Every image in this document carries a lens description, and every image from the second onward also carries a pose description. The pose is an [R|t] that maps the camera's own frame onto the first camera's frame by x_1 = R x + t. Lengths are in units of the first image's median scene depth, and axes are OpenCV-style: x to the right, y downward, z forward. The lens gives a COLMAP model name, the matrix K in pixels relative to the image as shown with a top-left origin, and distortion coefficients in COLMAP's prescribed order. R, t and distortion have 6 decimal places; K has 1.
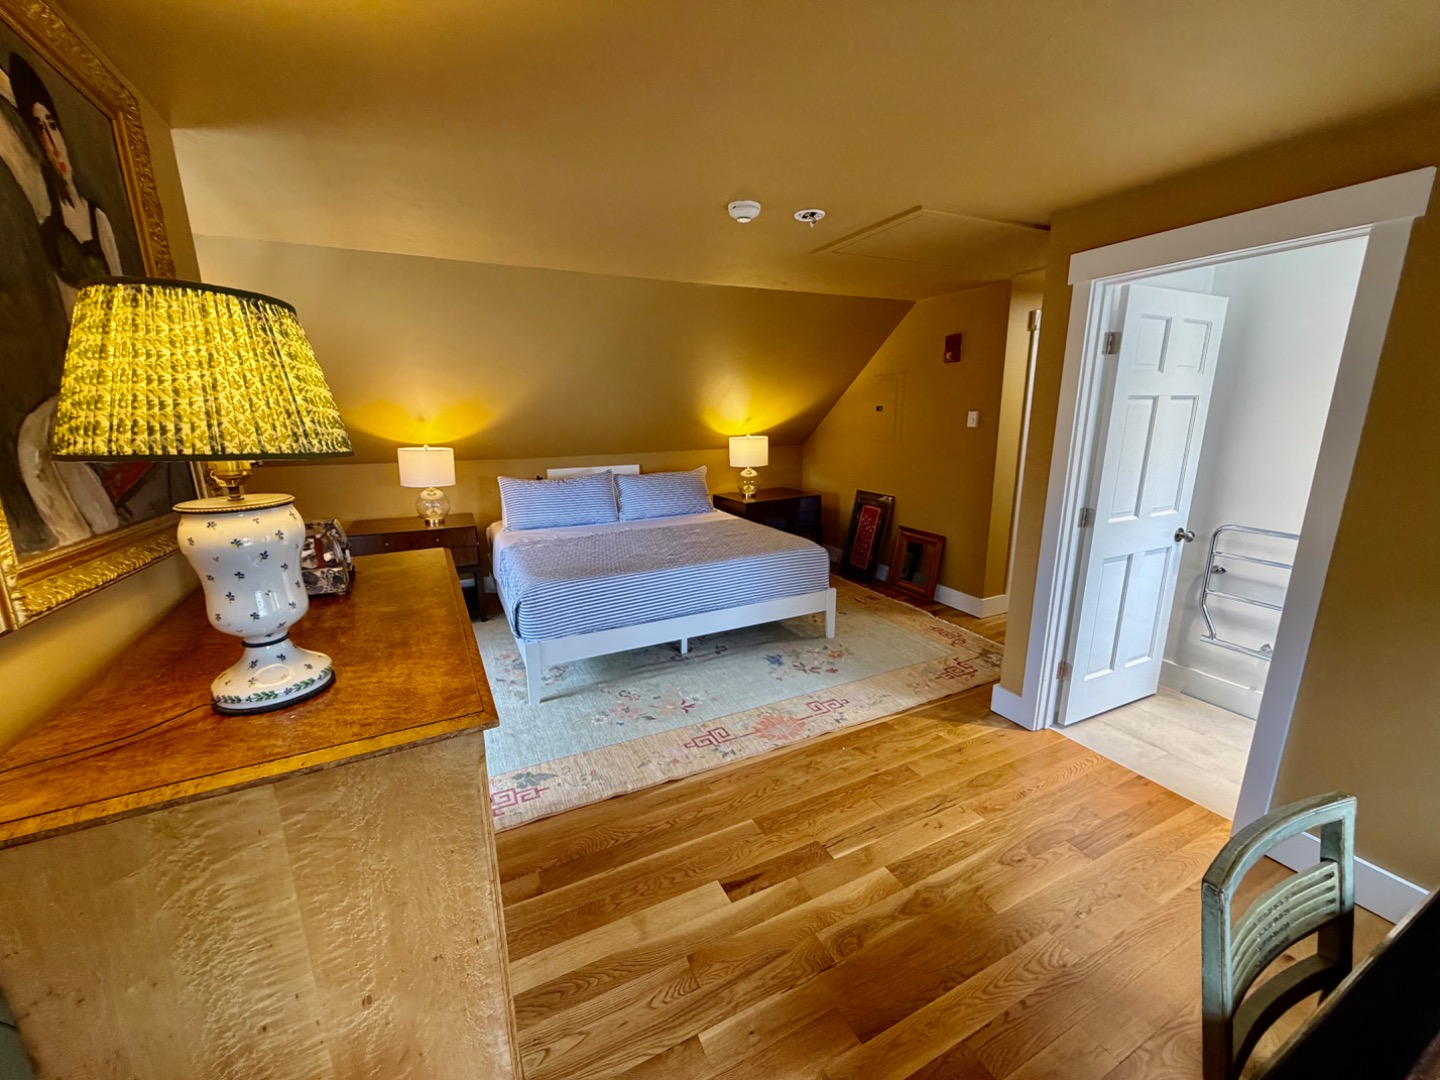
lens RADIAL K [[571.7, 0, 717.2], [0, 571.7, 538.8], [0, 0, 1]] dist [-0.001154, -0.000146]
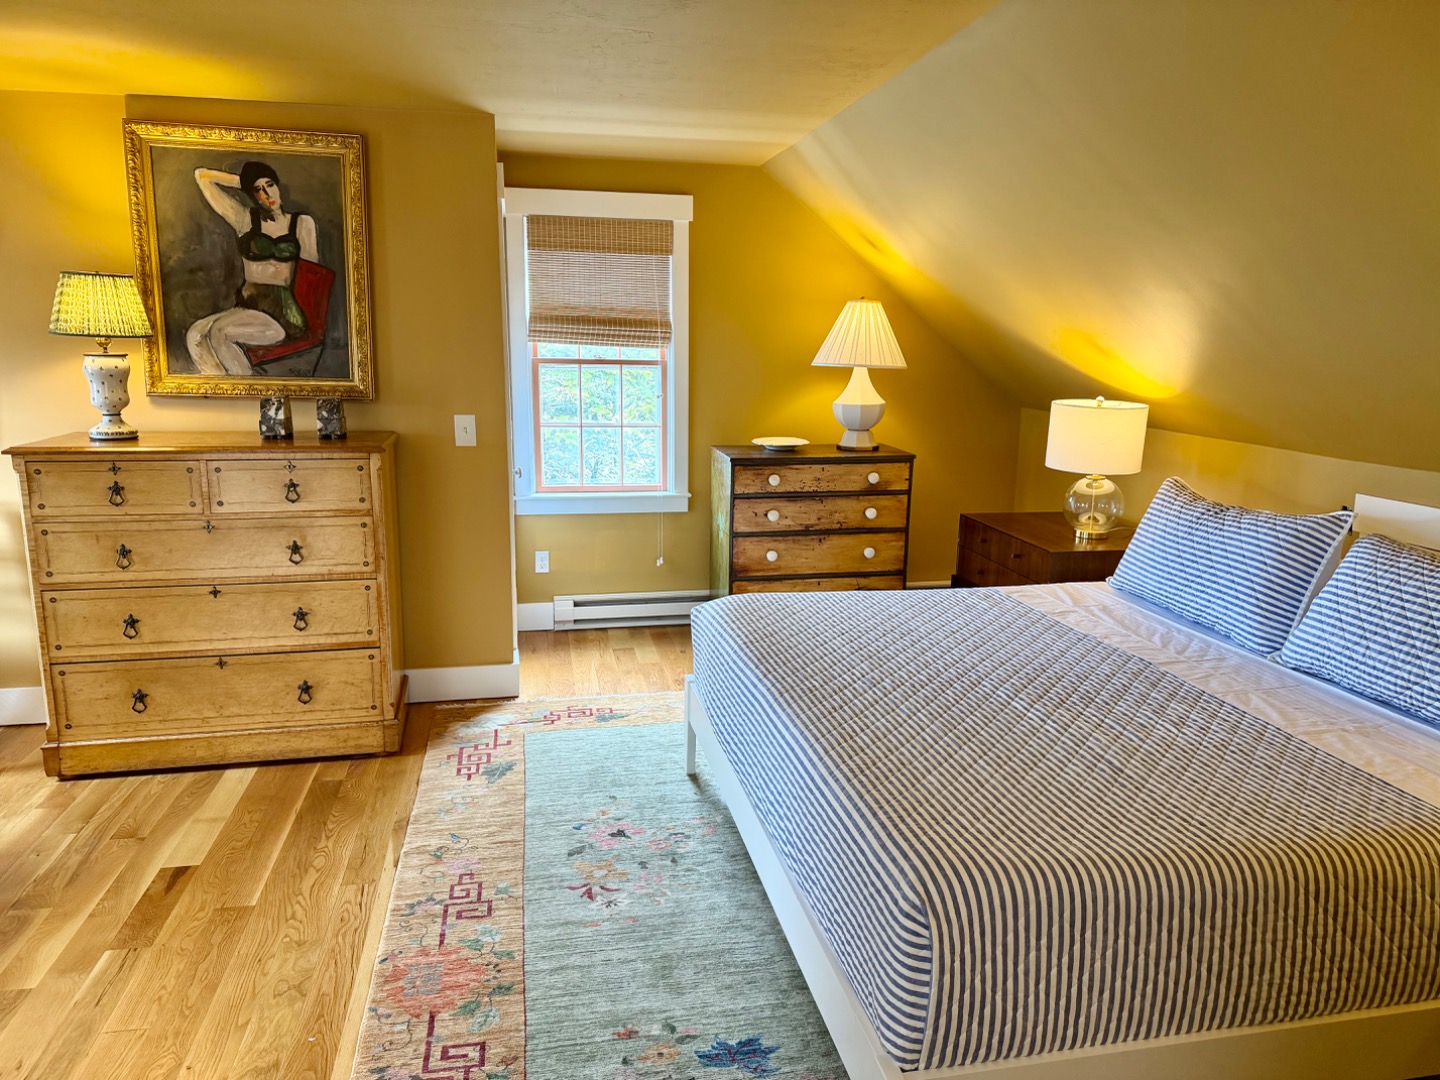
lens RADIAL K [[1017.6, 0, 716.3], [0, 1017.6, 543.1], [0, 0, 1]] dist [0.000792, -0.000234]
pose [[-0.251039, 0.183812, -0.950364, 1.203986], [-0.226937, 0.943265, 0.242385, -0.407443], [0.940999, 0.276521, -0.195082, 1.955142]]
